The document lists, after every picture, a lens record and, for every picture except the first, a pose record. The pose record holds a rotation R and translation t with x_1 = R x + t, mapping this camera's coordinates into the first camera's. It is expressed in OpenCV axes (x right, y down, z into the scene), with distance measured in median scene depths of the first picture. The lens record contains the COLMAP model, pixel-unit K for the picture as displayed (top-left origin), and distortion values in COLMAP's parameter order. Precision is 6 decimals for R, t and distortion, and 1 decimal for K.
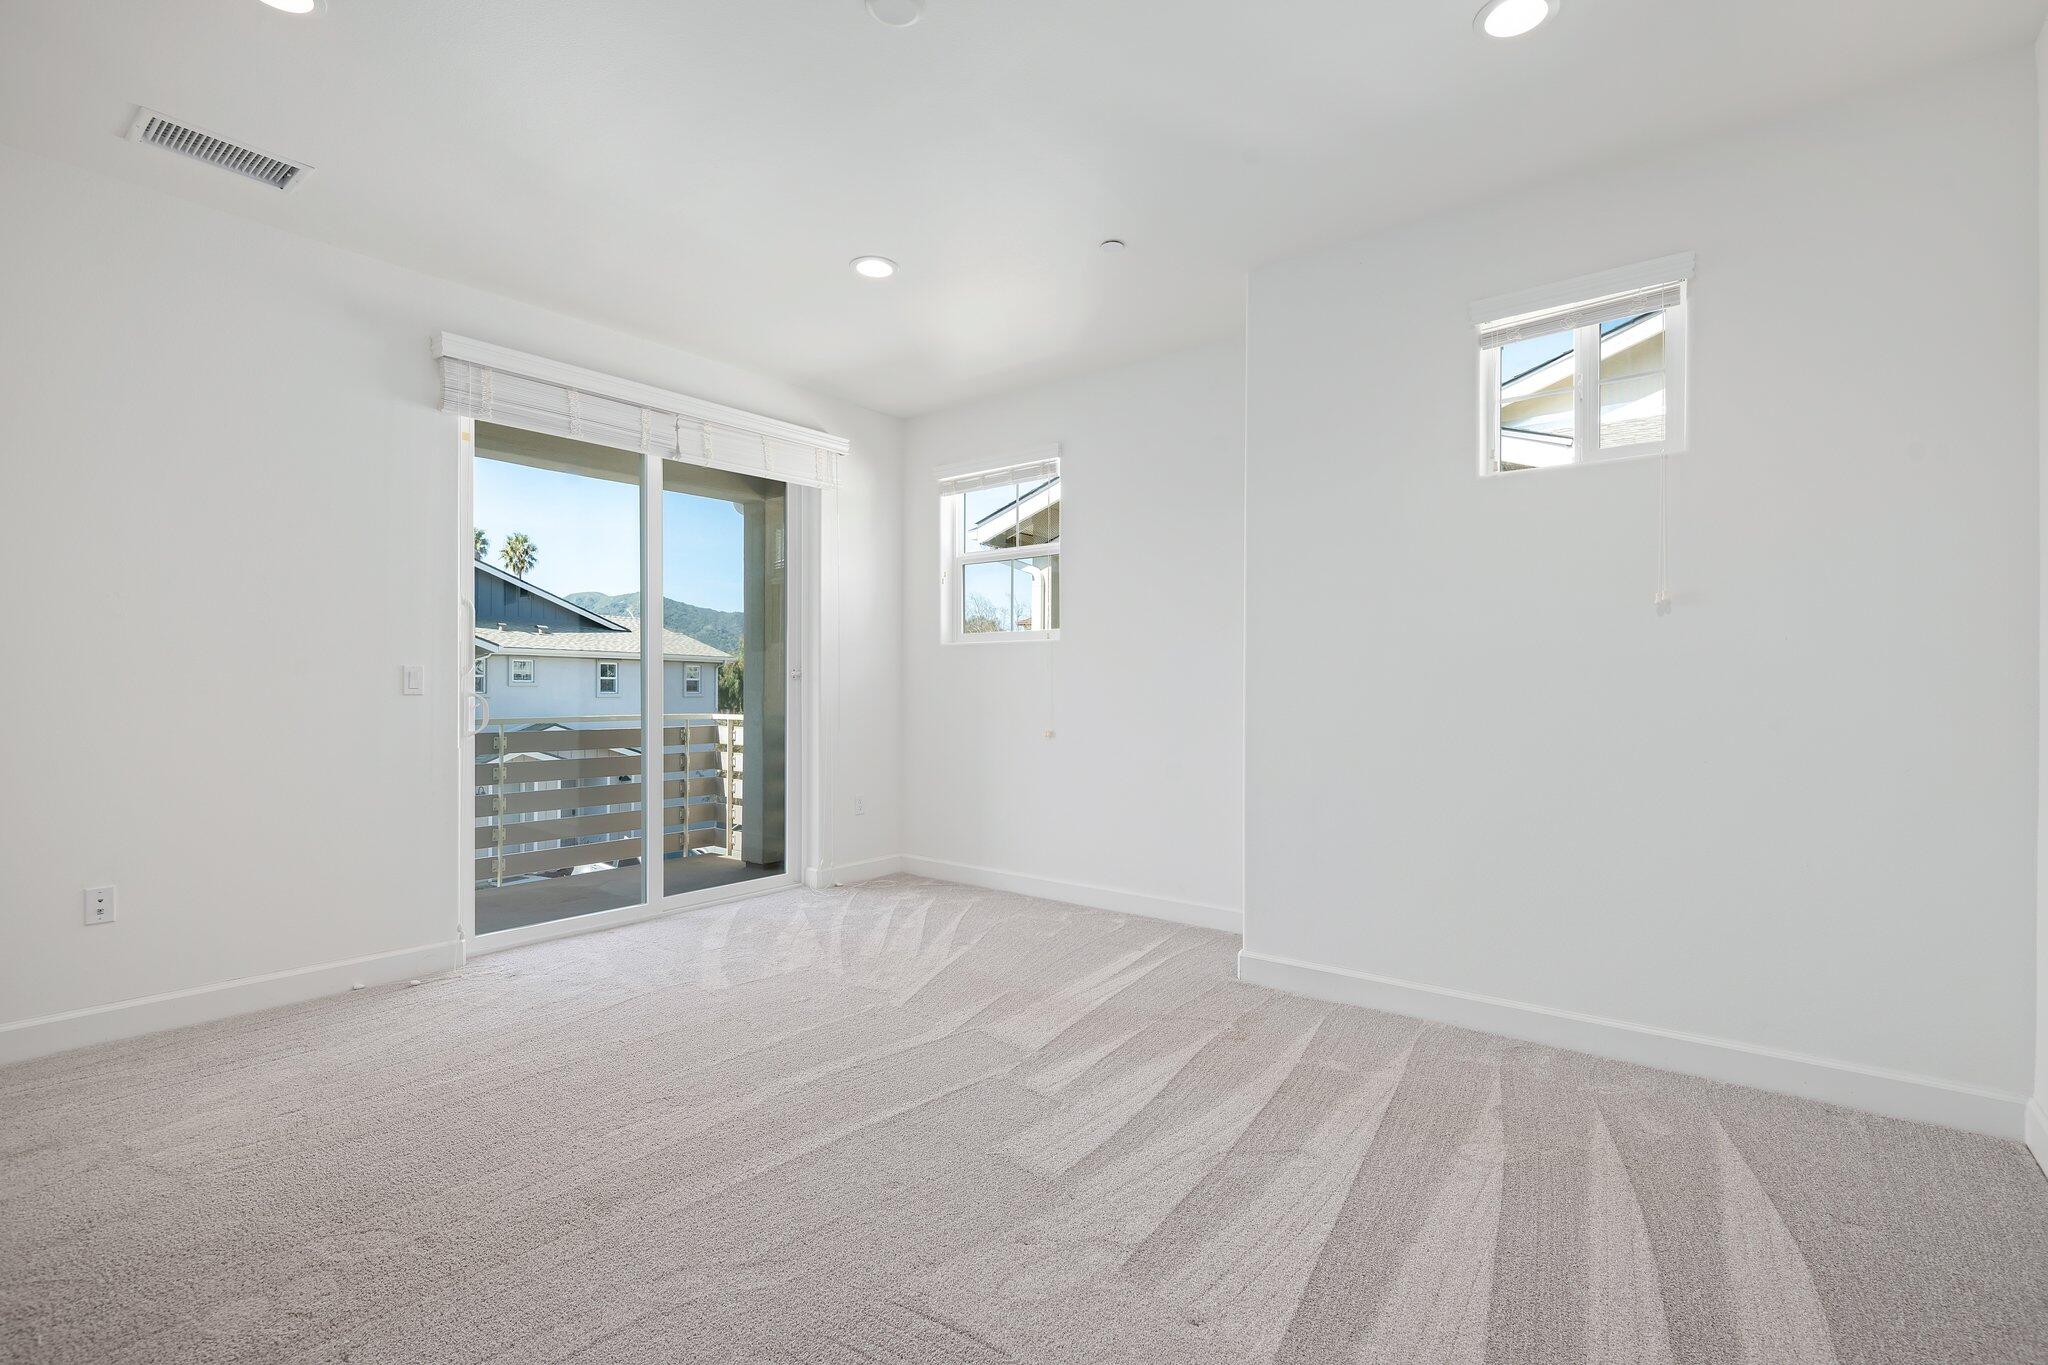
lens RADIAL K [[939.2, 0, 1018.5], [0, 939.2, 683.9], [0, 0, 1]] dist [-0.007954, 0.000953]
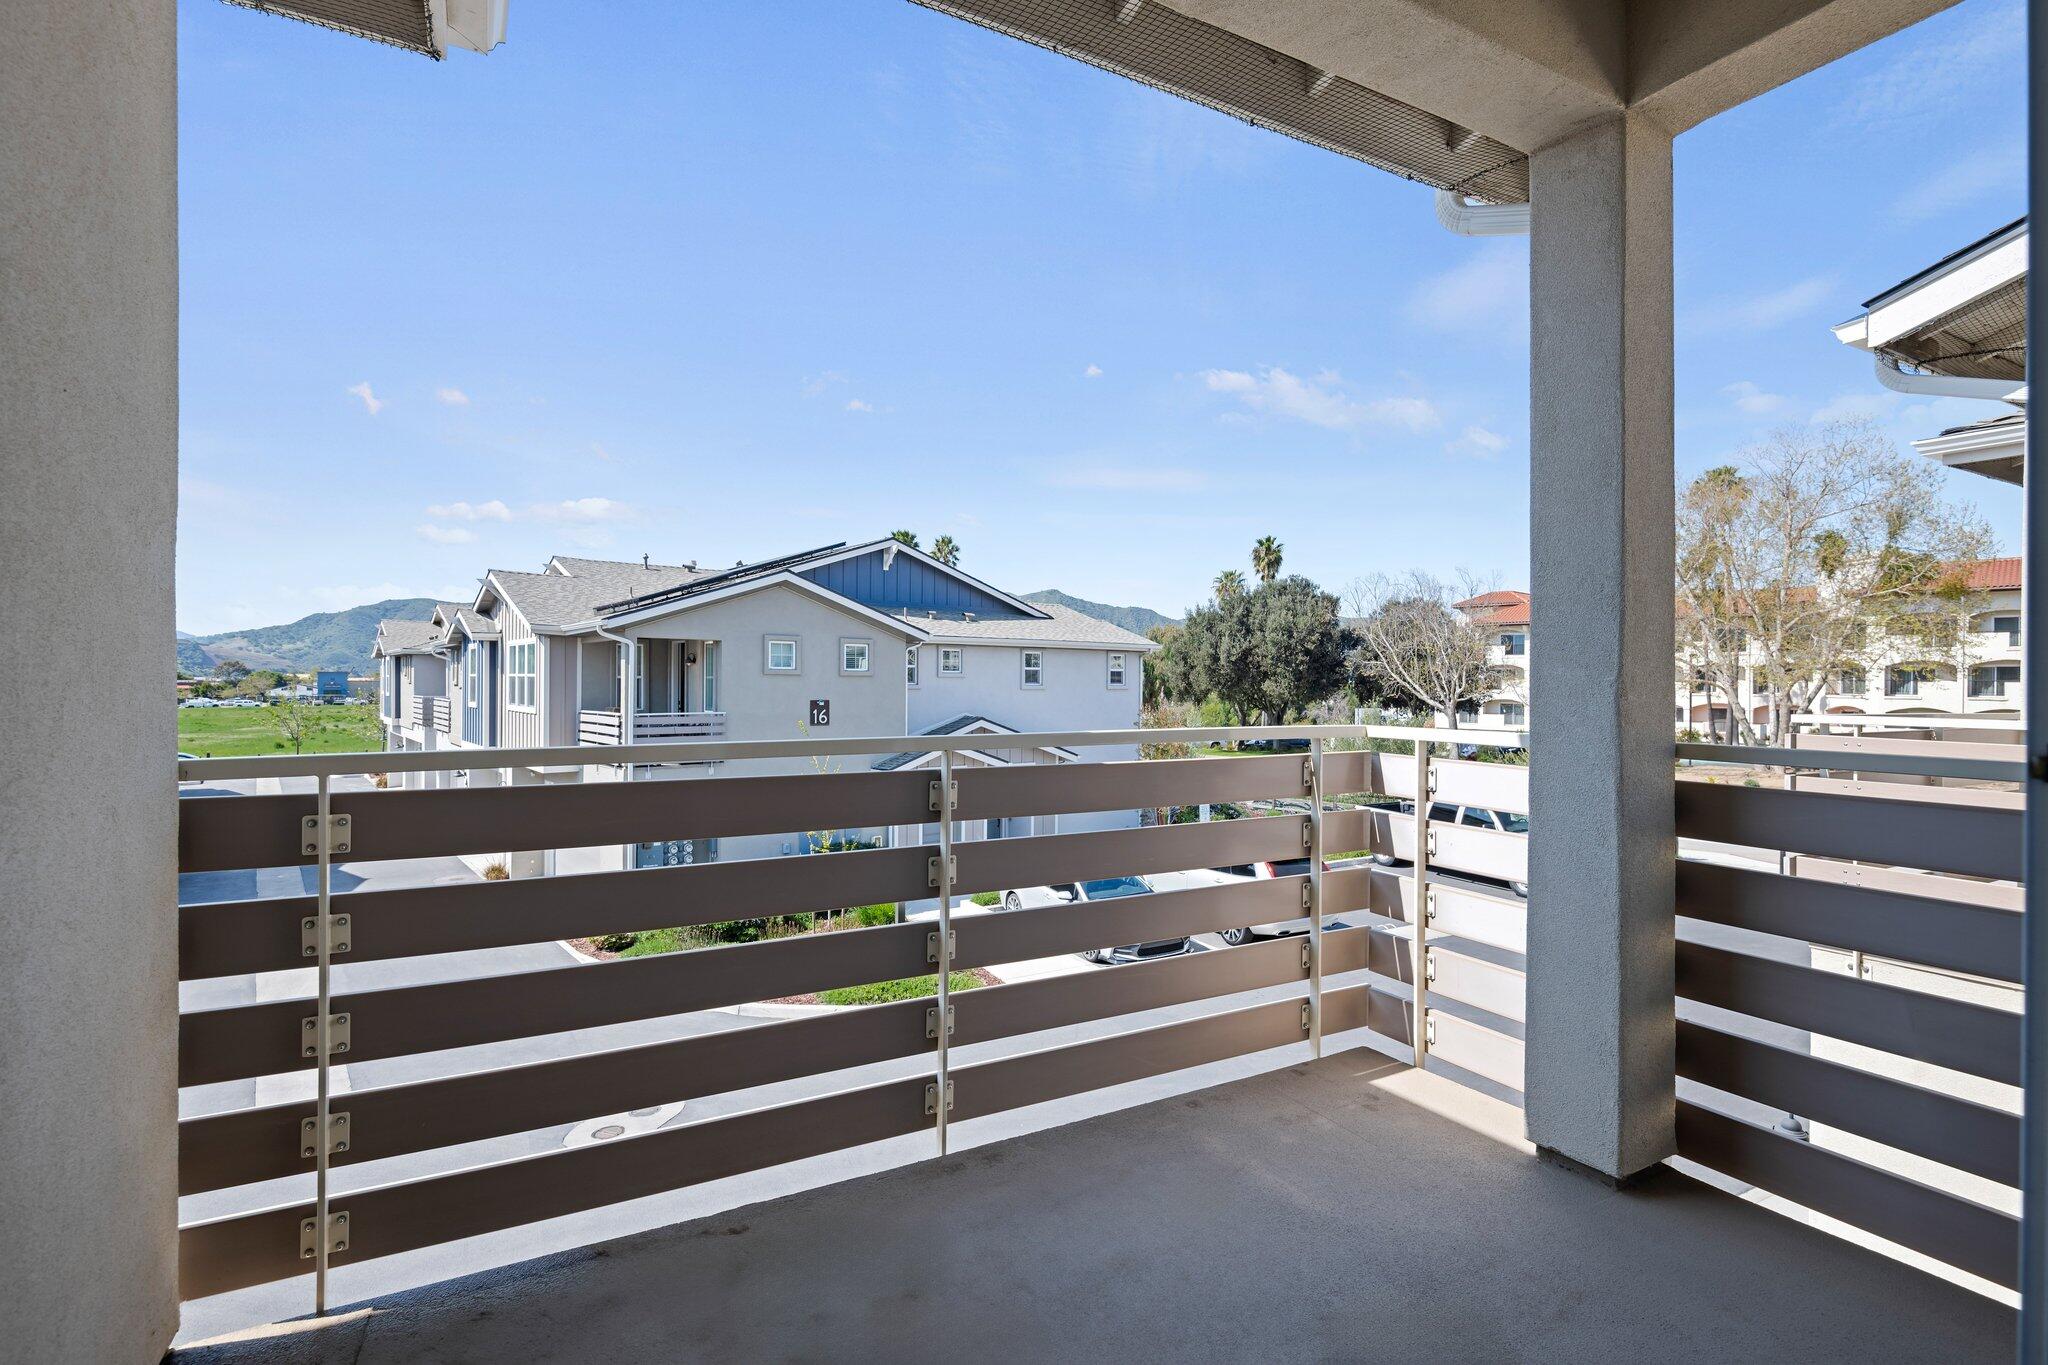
lens RADIAL K [[939.2, 0, 1024.9], [0, 939.2, 681.7], [0, 0, 1]] dist [-0.007954, 0.000953]
pose [[0.919449, 0.000517, -0.393208, -0.078564], [0.001542, 0.999987, 0.004921, 0.002432], [0.393205, -0.005131, 0.919436, 0.140804]]
